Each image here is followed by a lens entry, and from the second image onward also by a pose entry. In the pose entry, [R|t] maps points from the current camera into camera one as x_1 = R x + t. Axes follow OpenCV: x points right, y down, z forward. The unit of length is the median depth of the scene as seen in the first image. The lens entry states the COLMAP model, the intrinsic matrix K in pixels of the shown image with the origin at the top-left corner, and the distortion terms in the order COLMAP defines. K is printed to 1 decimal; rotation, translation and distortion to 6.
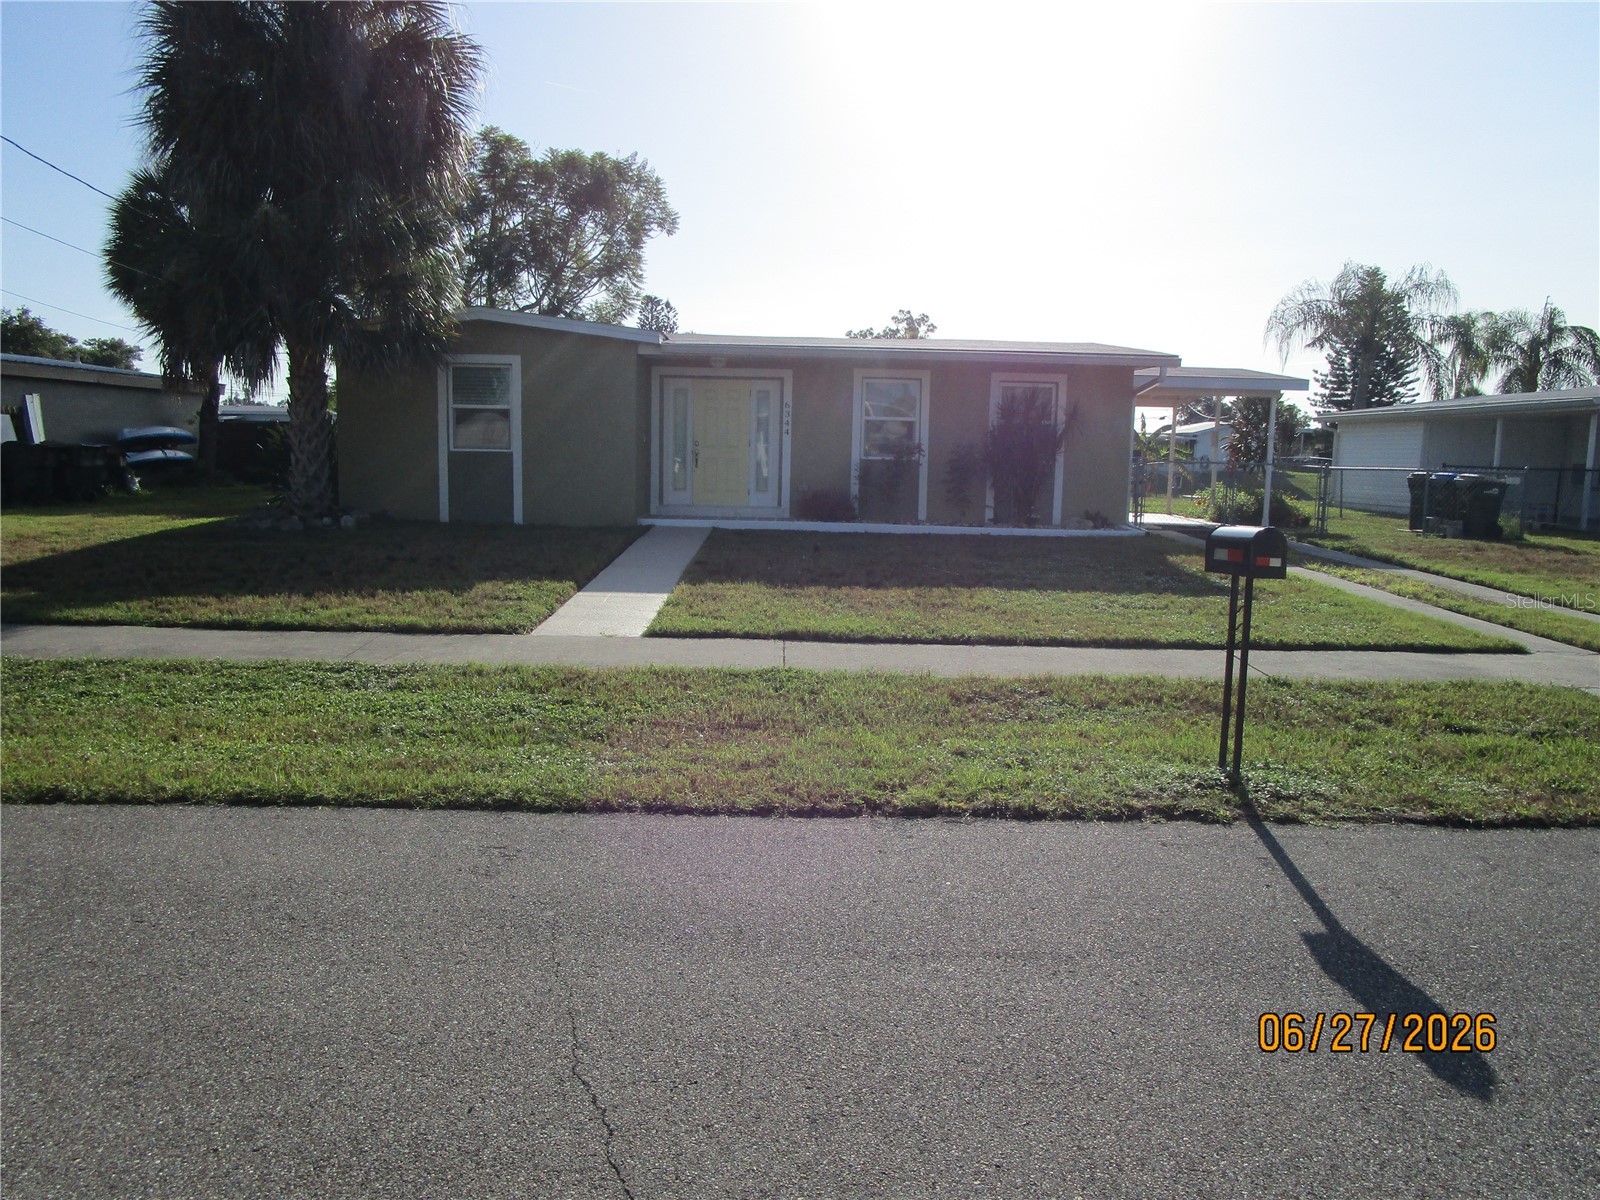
lens RADIAL K [[1157.5, 0, 800.5], [0, 1157.5, 595.1], [0, 0, 1]] dist [-0.026624, 0.001385]
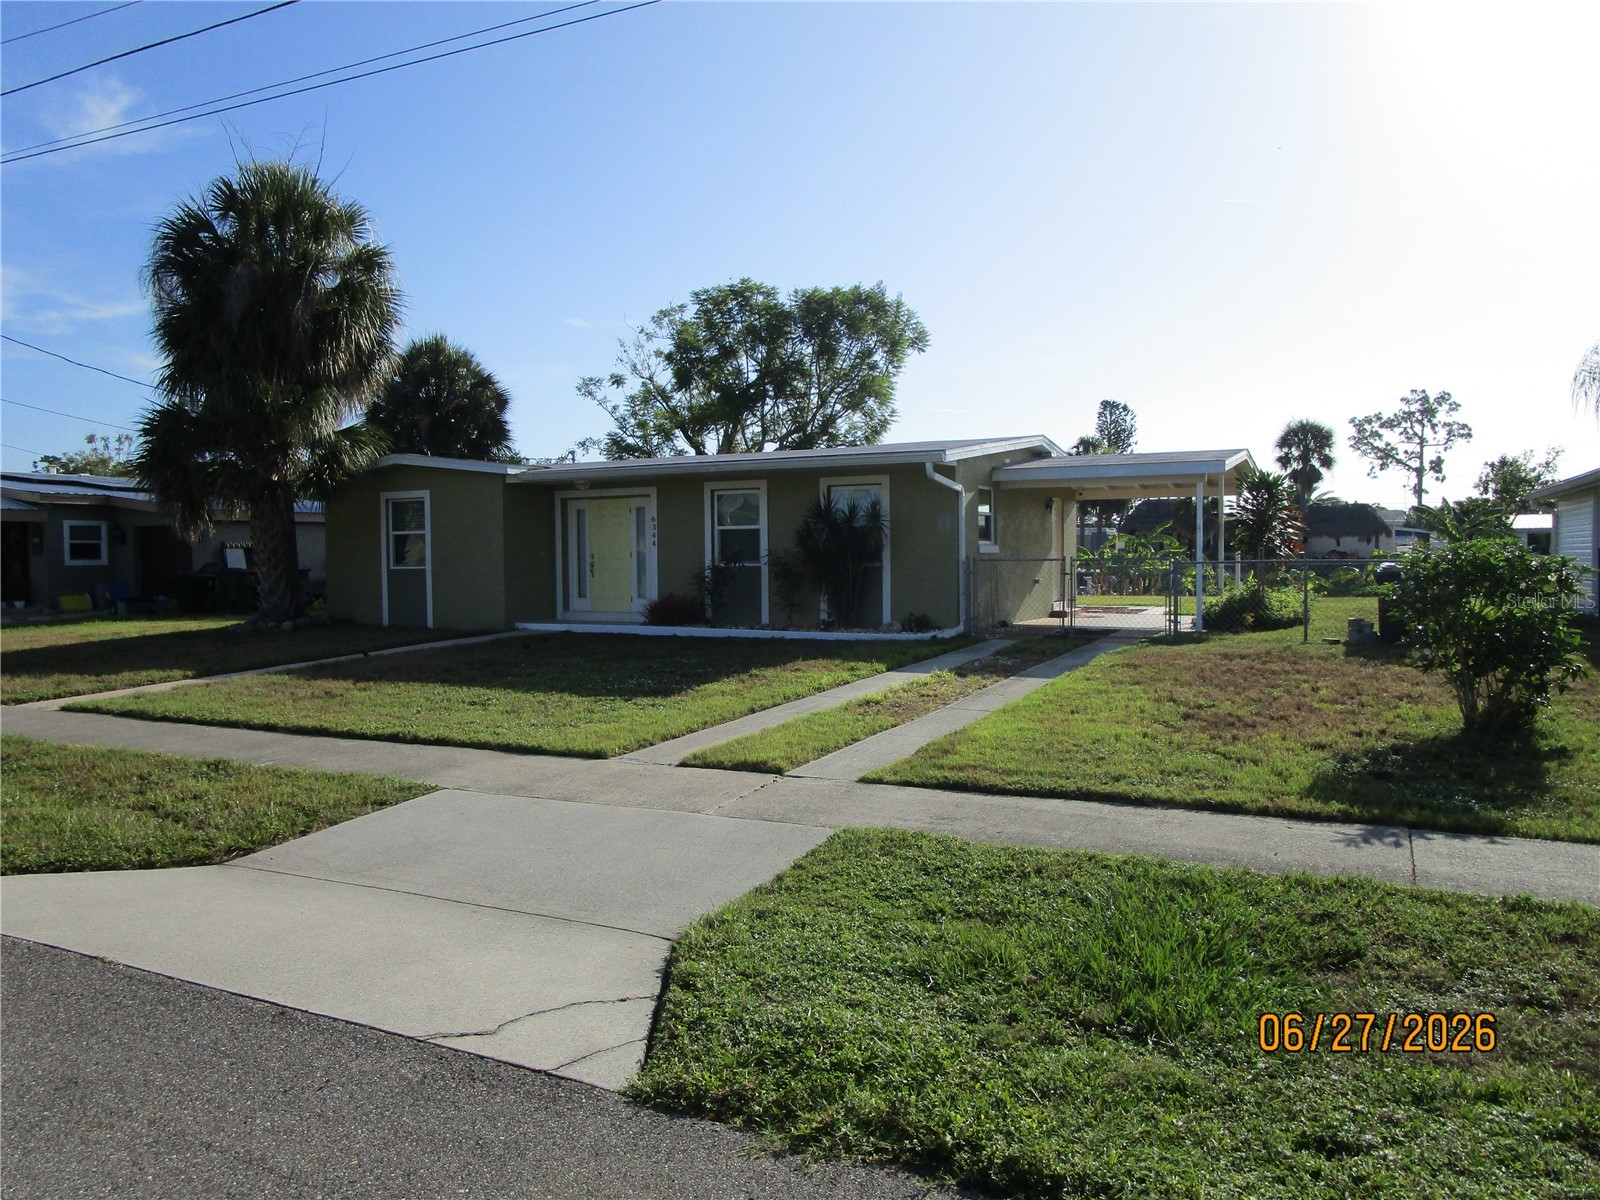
lens RADIAL K [[1157.5, 0, 795.8], [0, 1157.5, 603.9], [0, 0, 1]] dist [-0.026624, 0.001385]
pose [[0.873865, -0.008744, -0.486090, 0.618414], [-0.032433, 0.996562, -0.076233, -0.005014], [0.485085, 0.082382, 0.870578, 0.113736]]
